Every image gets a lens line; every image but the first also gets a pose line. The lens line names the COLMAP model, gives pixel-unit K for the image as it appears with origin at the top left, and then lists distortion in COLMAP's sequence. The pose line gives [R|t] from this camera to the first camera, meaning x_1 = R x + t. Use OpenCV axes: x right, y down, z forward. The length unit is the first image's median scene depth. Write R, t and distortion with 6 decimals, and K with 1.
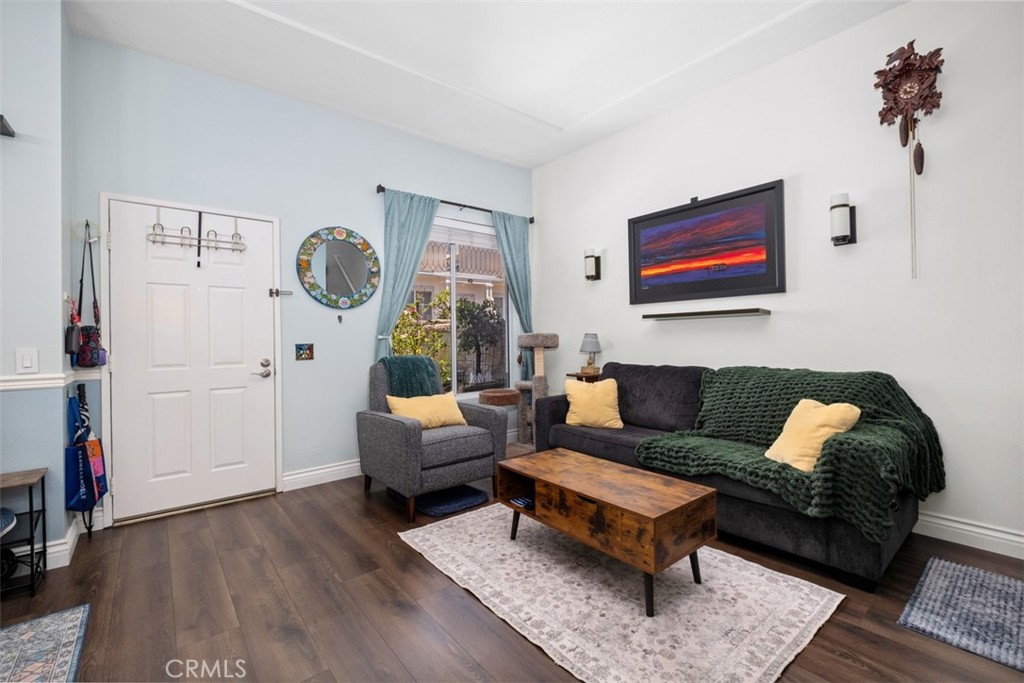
lens RADIAL K [[439.5, 0, 509.4], [0, 439.5, 336.6], [0, 0, 1]] dist [0.000879, 0.000092]
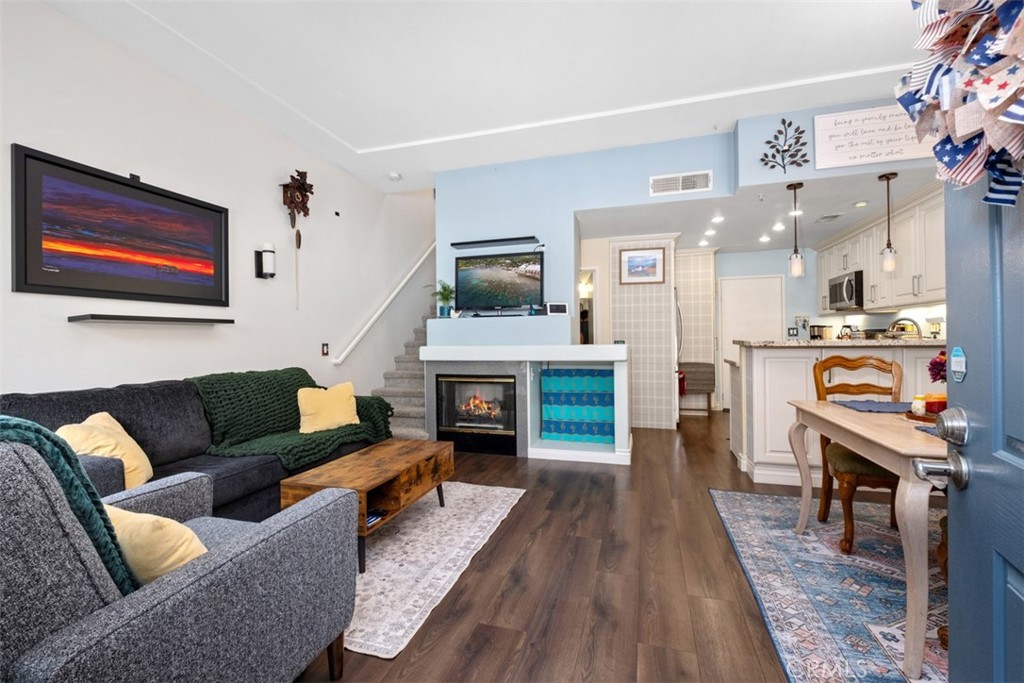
lens RADIAL K [[439.5, 0, 509.4], [0, 439.5, 336.6], [0, 0, 1]] dist [0.000879, 0.000092]
pose [[-0.557192, 0.022219, 0.830086, -0.912522], [0.017256, 0.999736, -0.015177, 0.009463], [-0.830204, 0.005868, -0.557429, 1.268607]]
